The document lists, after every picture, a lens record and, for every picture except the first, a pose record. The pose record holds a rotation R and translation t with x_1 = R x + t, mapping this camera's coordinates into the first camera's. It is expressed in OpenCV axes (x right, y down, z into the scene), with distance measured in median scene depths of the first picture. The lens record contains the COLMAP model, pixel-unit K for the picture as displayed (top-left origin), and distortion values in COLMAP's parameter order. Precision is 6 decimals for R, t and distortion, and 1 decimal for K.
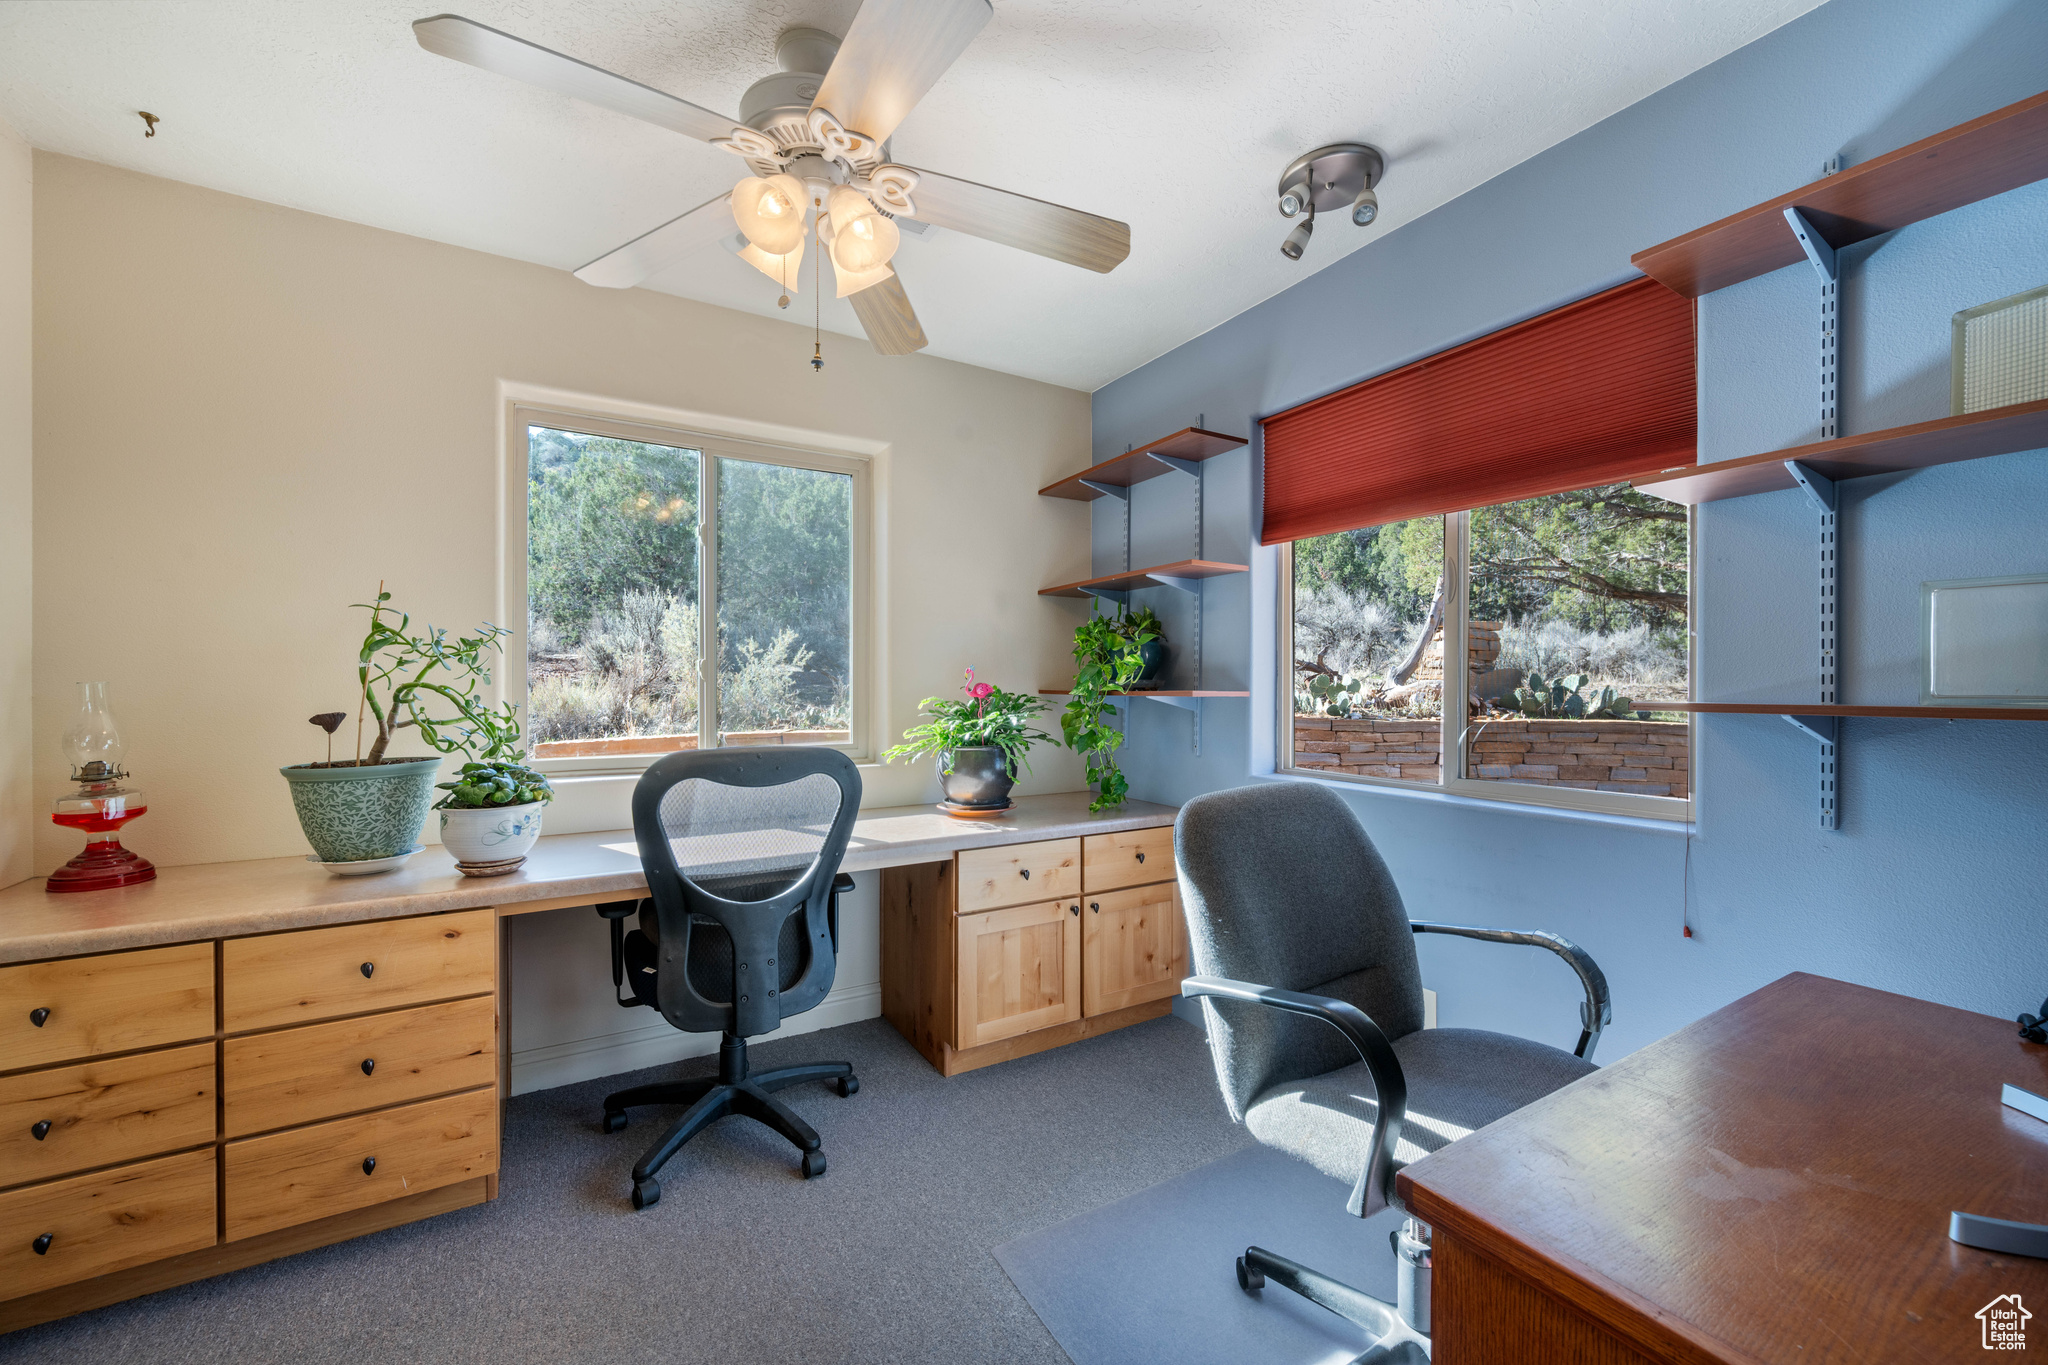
lens RADIAL K [[793.4, 0, 1025.1], [0, 793.4, 682.5], [0, 0, 1]] dist [0.000976, 0.000078]
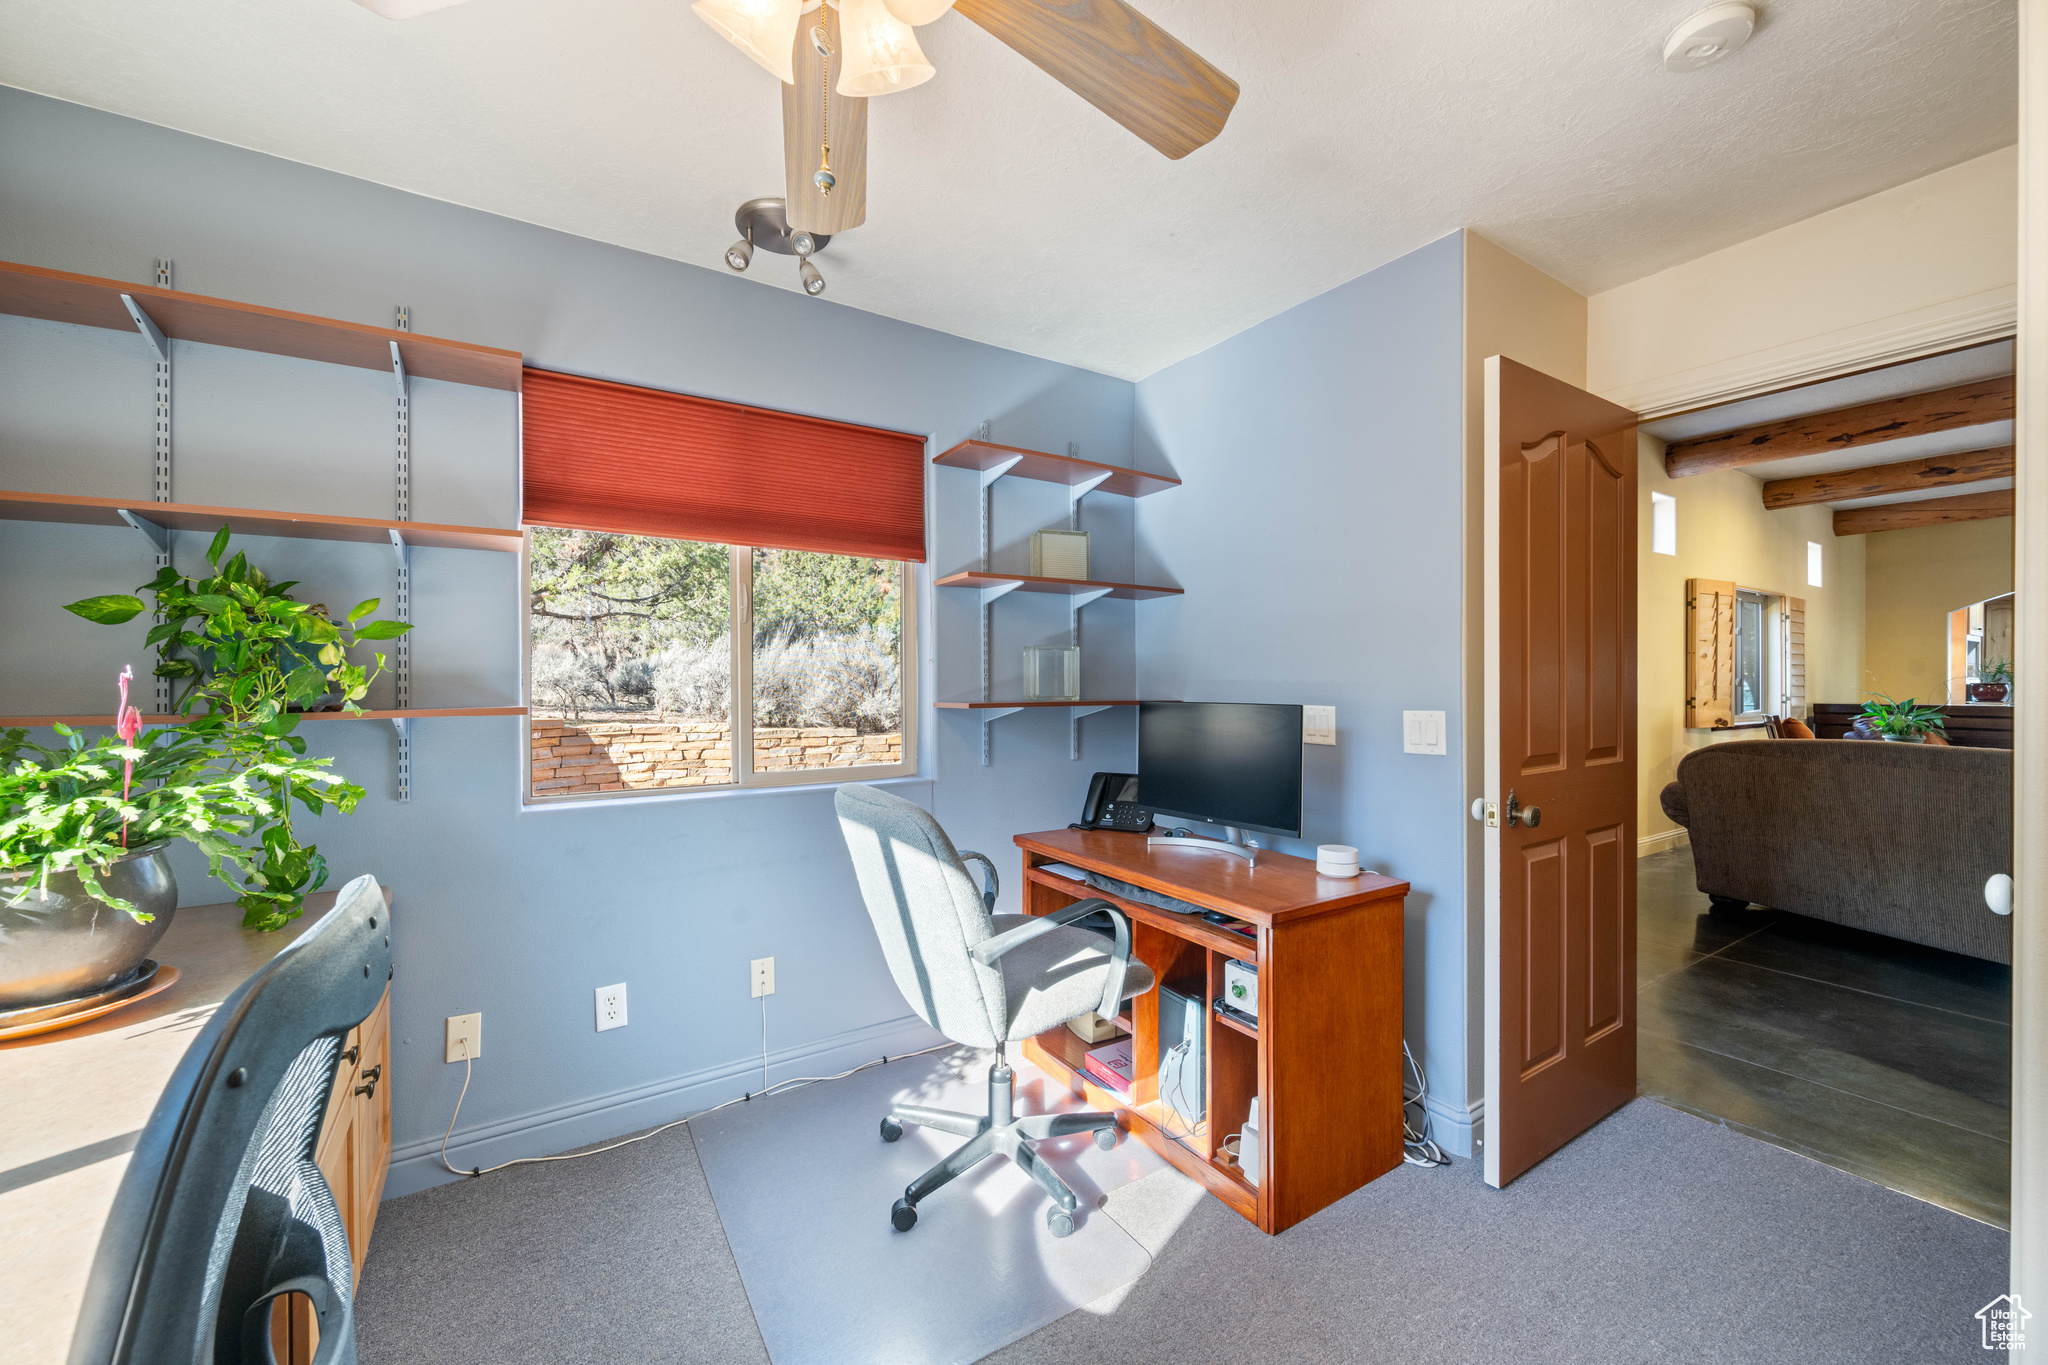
lens RADIAL K [[793.4, 0, 1024.3], [0, 793.4, 685.9], [0, 0, 1]] dist [0.000976, 0.000078]
pose [[-0.047670, -0.003867, 0.998856, -0.542746], [0.003339, 0.999986, 0.004031, -0.012141], [-0.998858, 0.003527, -0.047656, 0.559284]]
